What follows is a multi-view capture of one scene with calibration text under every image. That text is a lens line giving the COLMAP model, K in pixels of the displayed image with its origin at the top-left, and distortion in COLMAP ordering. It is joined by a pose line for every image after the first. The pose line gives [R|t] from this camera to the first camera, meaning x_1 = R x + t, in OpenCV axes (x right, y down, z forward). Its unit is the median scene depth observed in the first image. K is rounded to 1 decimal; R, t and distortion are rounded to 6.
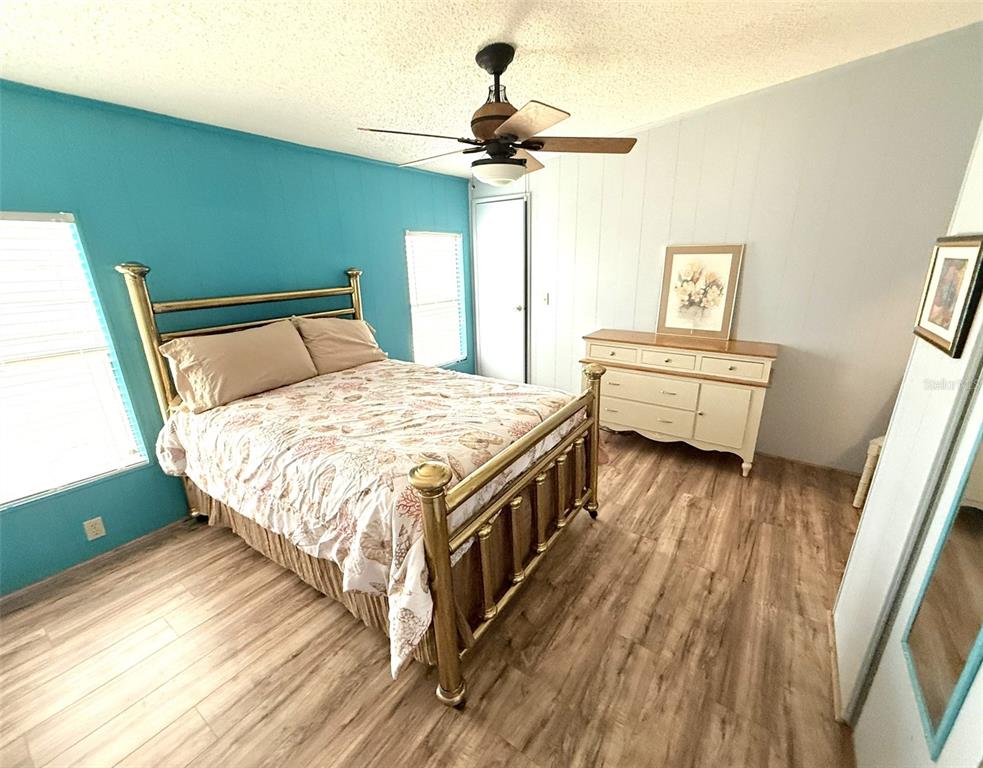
lens RADIAL K [[403.6, 0, 491.5], [0, 403.6, 384.0], [0, 0, 1]] dist [-0.001068, -0.000069]
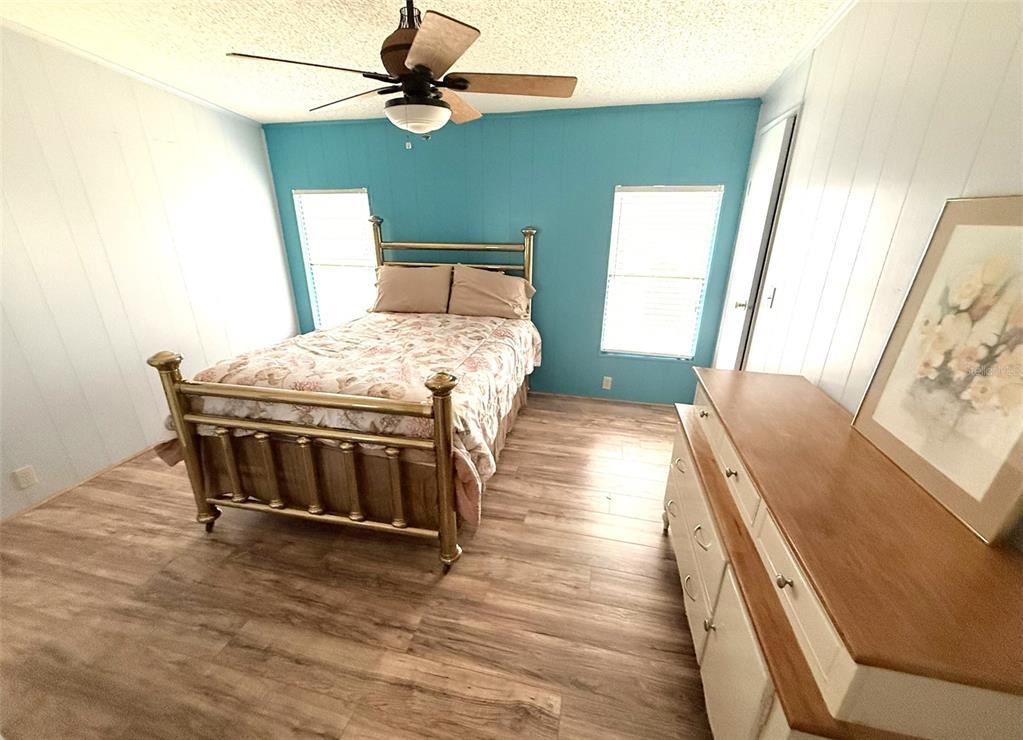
lens RADIAL K [[394.2, 0, 512.1], [0, 394.2, 366.3], [0, 0, 1]] dist [0.000645, 0.000196]
pose [[0.391110, 0.342160, -0.854377, 0.821392], [-0.291072, 0.926660, 0.237863, -0.242663], [0.873104, 0.155654, 0.462019, 0.726938]]
